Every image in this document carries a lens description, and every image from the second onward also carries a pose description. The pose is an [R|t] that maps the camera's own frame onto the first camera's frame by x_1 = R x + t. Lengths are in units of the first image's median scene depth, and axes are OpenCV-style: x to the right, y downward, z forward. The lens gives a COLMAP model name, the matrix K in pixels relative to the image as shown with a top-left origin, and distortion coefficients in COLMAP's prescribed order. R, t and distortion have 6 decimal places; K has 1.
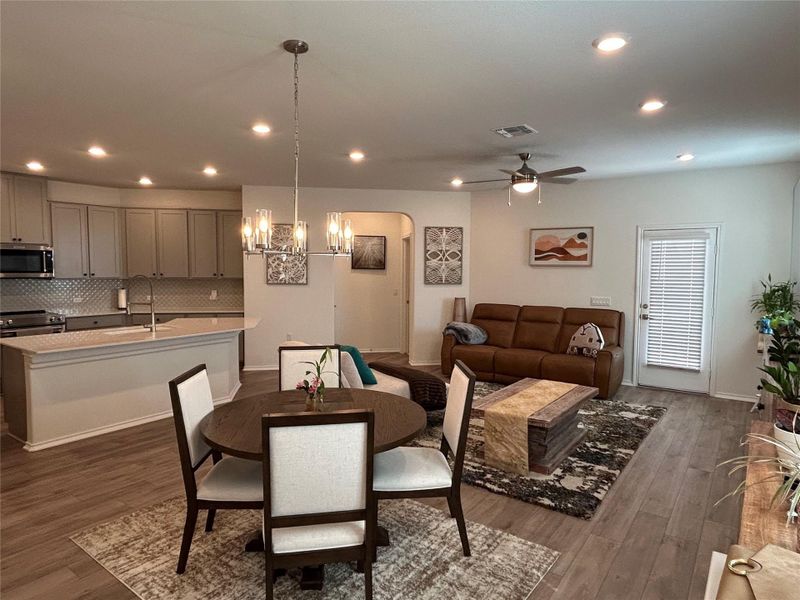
lens RADIAL K [[556.1, 0, 400.0], [0, 556.1, 300.0], [0, 0, 1]] dist [0.017986, -0.000636]
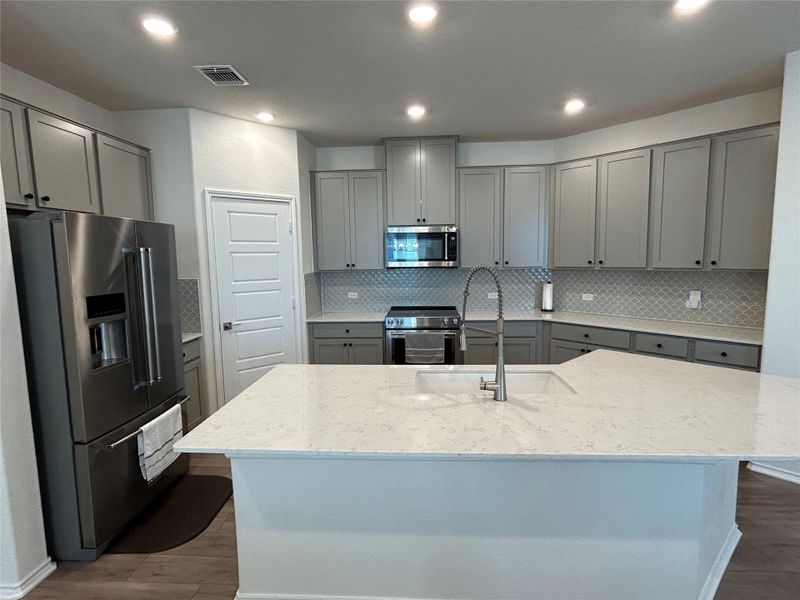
lens RADIAL K [[424.9, 0, 400.0], [0, 424.9, 300.0], [0, 0, 1]] dist [0.003385, 0.000445]
pose [[0.551646, 0.073496, -0.830834, -0.153193], [-0.033836, 0.997262, 0.065752, -0.027609], [0.833392, -0.008159, 0.552623, 0.551021]]
